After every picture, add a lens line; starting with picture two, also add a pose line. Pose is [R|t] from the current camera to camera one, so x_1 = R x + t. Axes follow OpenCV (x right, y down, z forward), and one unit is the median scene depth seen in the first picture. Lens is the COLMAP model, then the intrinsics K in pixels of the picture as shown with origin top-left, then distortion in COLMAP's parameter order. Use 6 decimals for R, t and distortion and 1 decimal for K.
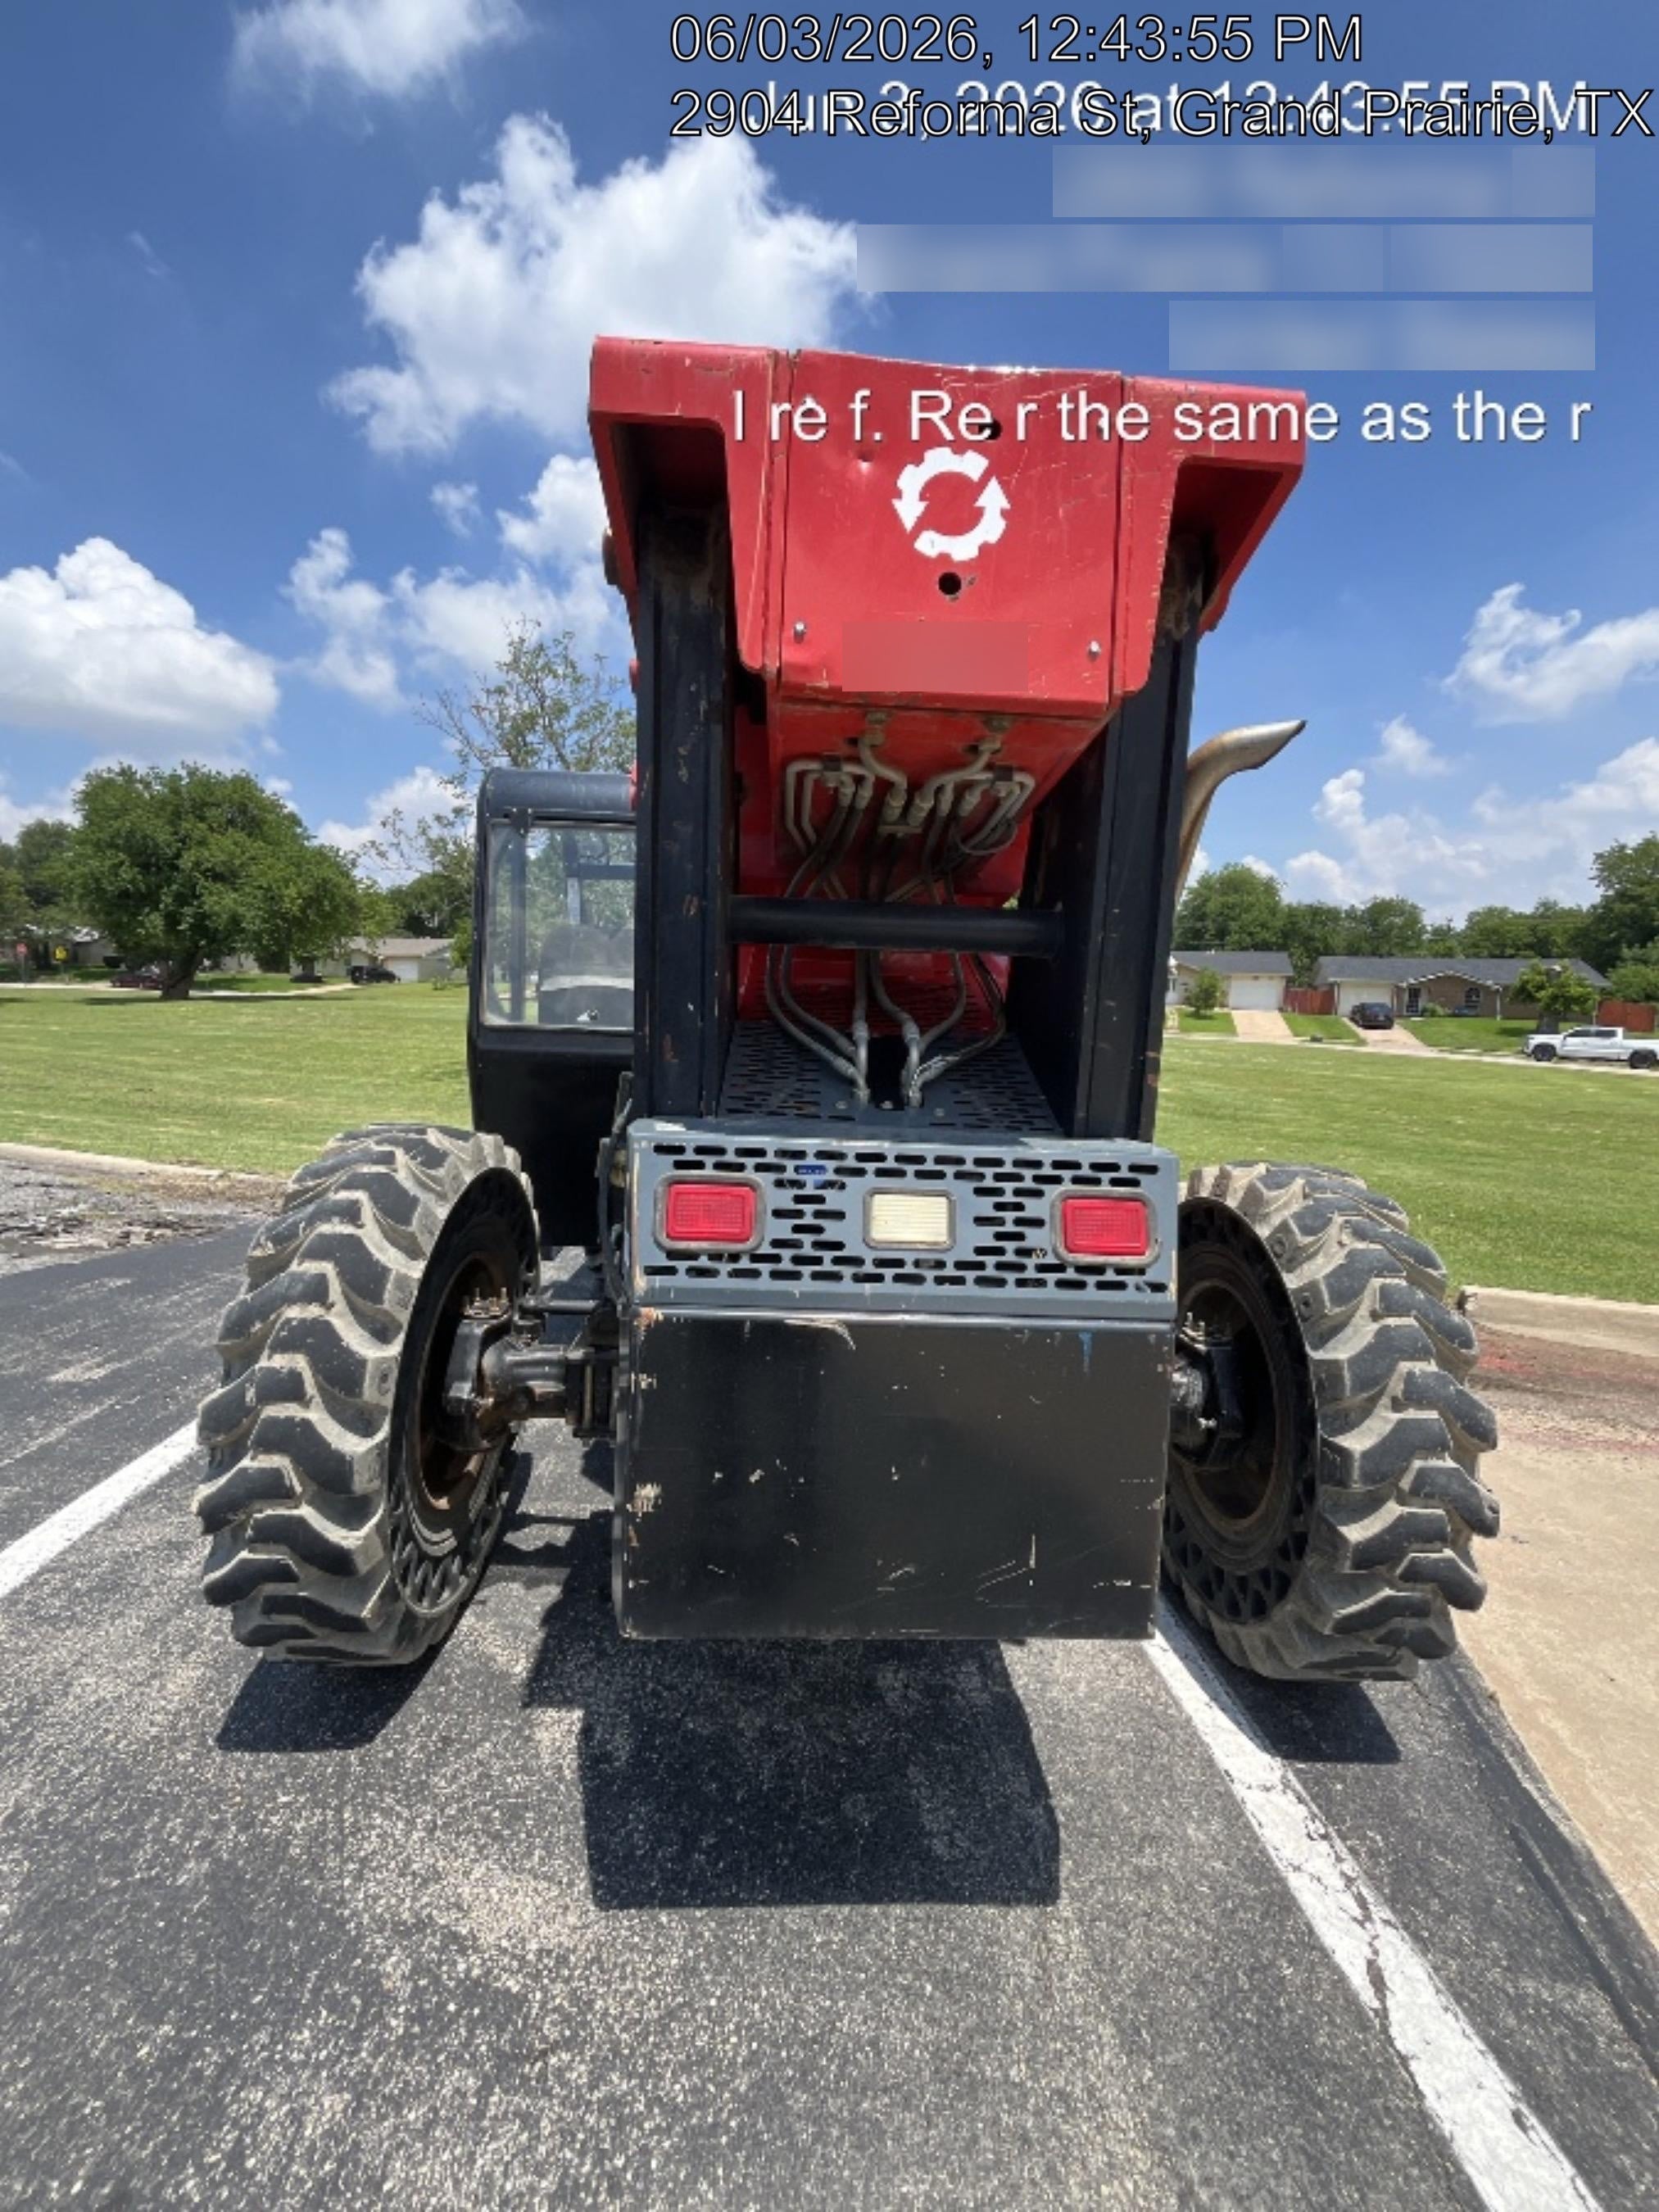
lens RADIAL K [[880.7, 0, 826.7], [0, 880.7, 1101.2], [0, 0, 1]] dist [-0.001371, 0.000167]
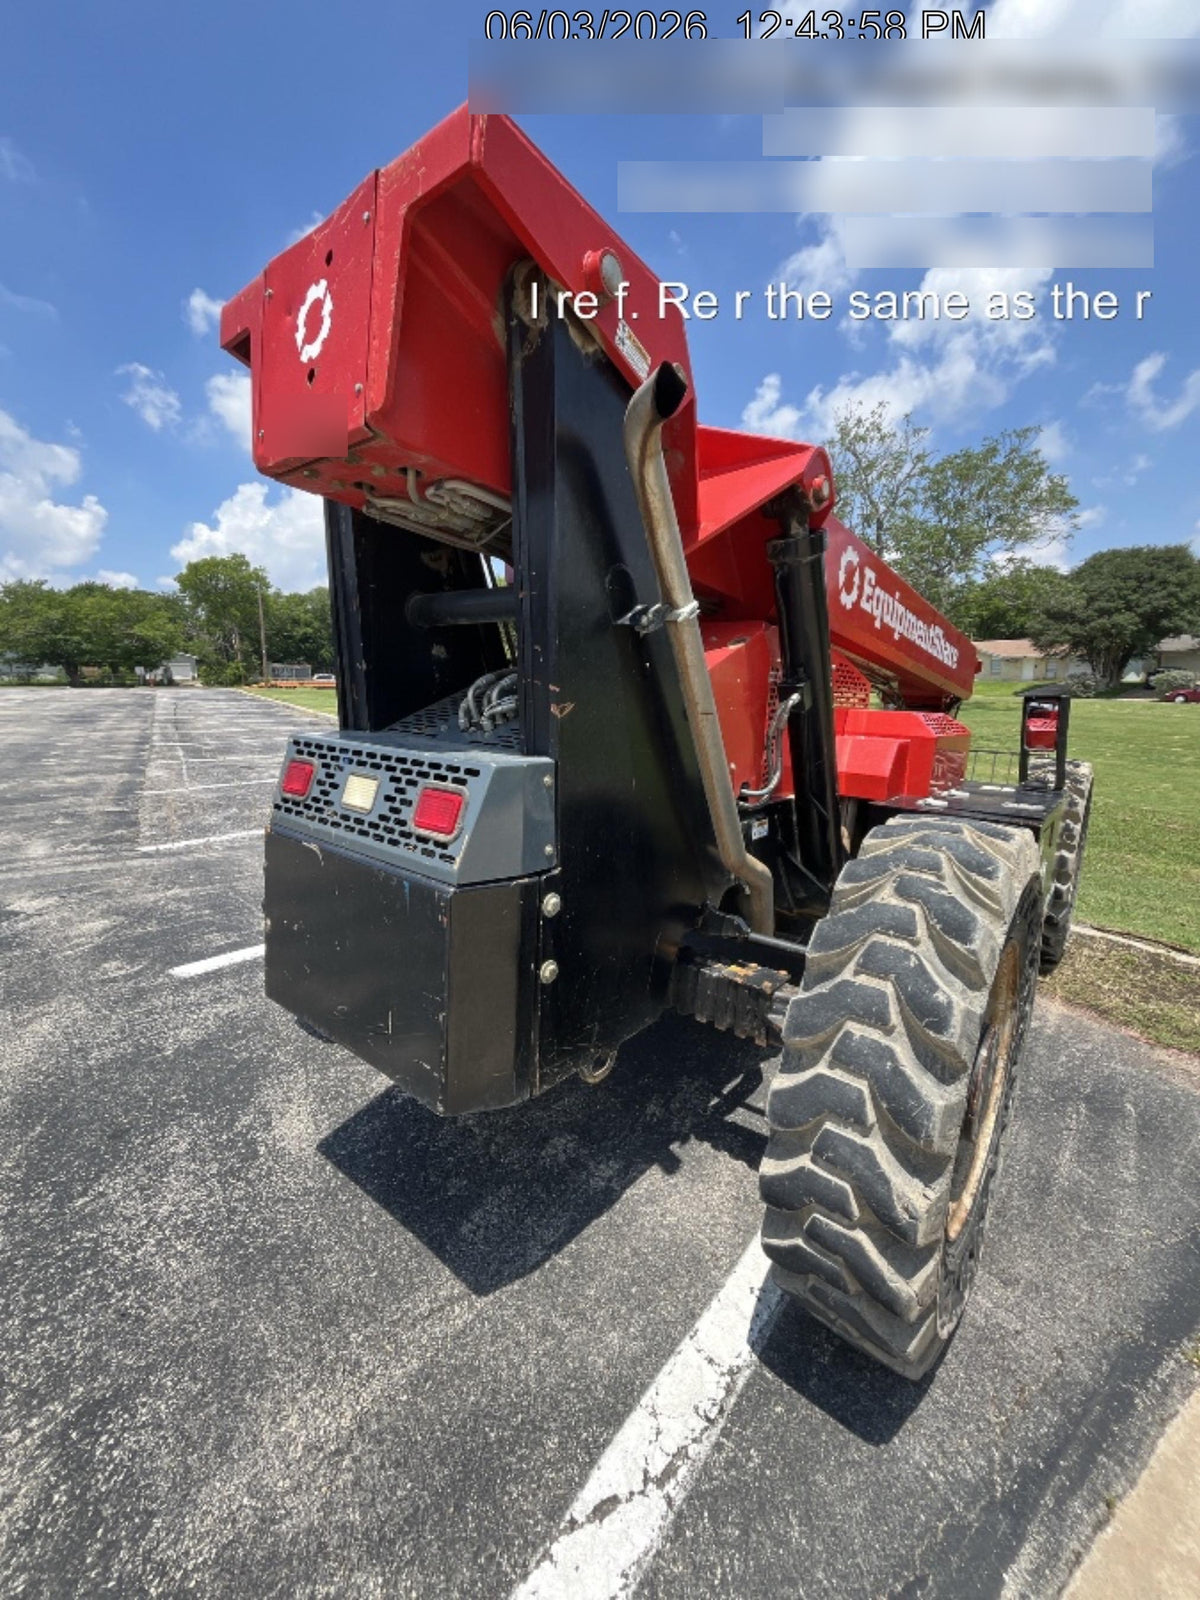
lens RADIAL K [[635.3, 0, 597.9], [0, 635.3, 792.8], [0, 0, 1]] dist [-0.001217, 0.000924]
pose [[0.750163, 0.085065, -0.655759, 1.050103], [-0.057229, 0.996322, 0.063776, 0.033964], [0.658772, -0.010314, 0.752272, 0.385521]]
